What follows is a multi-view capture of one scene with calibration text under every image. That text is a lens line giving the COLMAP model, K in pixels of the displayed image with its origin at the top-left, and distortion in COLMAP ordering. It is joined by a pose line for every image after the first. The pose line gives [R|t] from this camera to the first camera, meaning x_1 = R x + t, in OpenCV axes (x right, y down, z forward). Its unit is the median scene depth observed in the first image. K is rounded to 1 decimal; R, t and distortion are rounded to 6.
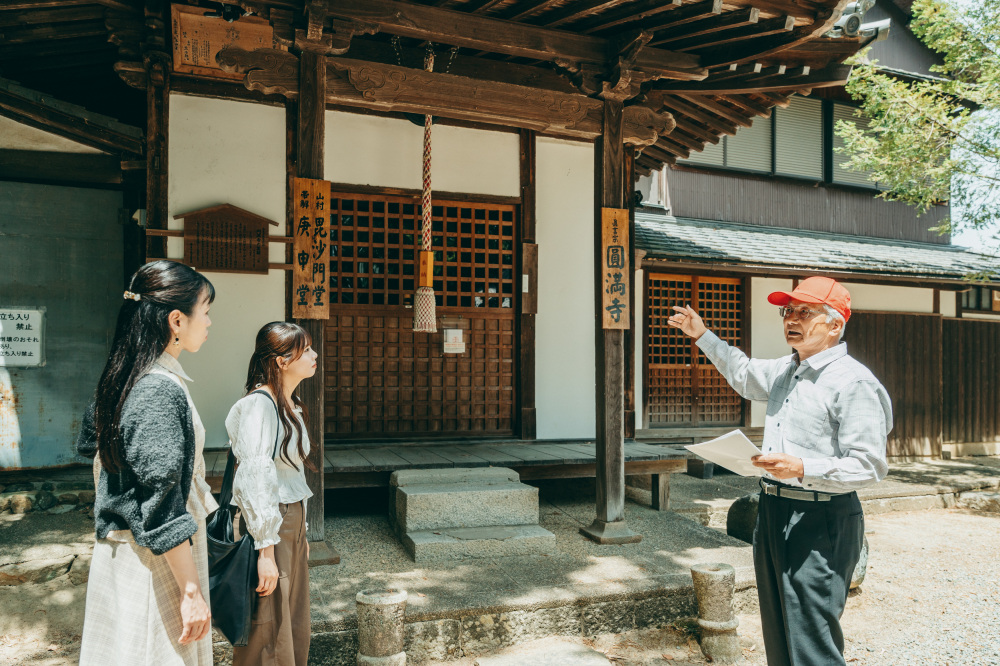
lens RADIAL K [[667.0, 0, 499.3], [0, 667.0, 349.6], [0, 0, 1]] dist [-0.009496, -0.000893]
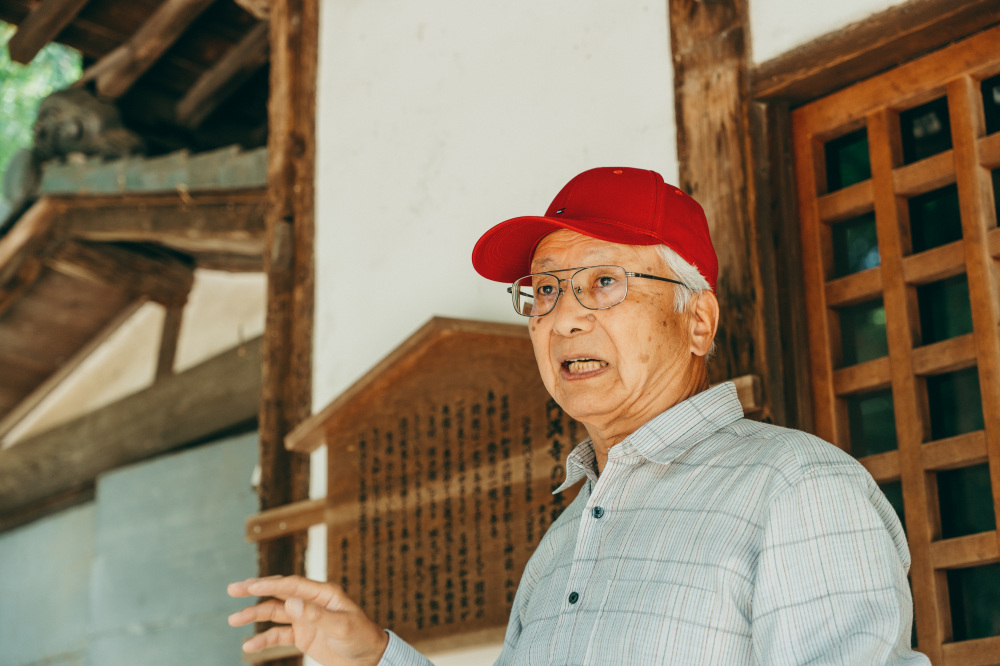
lens RADIAL K [[1751.8, 0, 500.0], [0, 1751.8, 333.0], [0, 0, 1]] dist [-0.006890, 0.018144]
pose [[0.417448, -0.298118, -0.858407, 0.066796], [0.039788, 0.949744, -0.310490, -0.042454], [0.907830, 0.095459, 0.408330, 0.775769]]
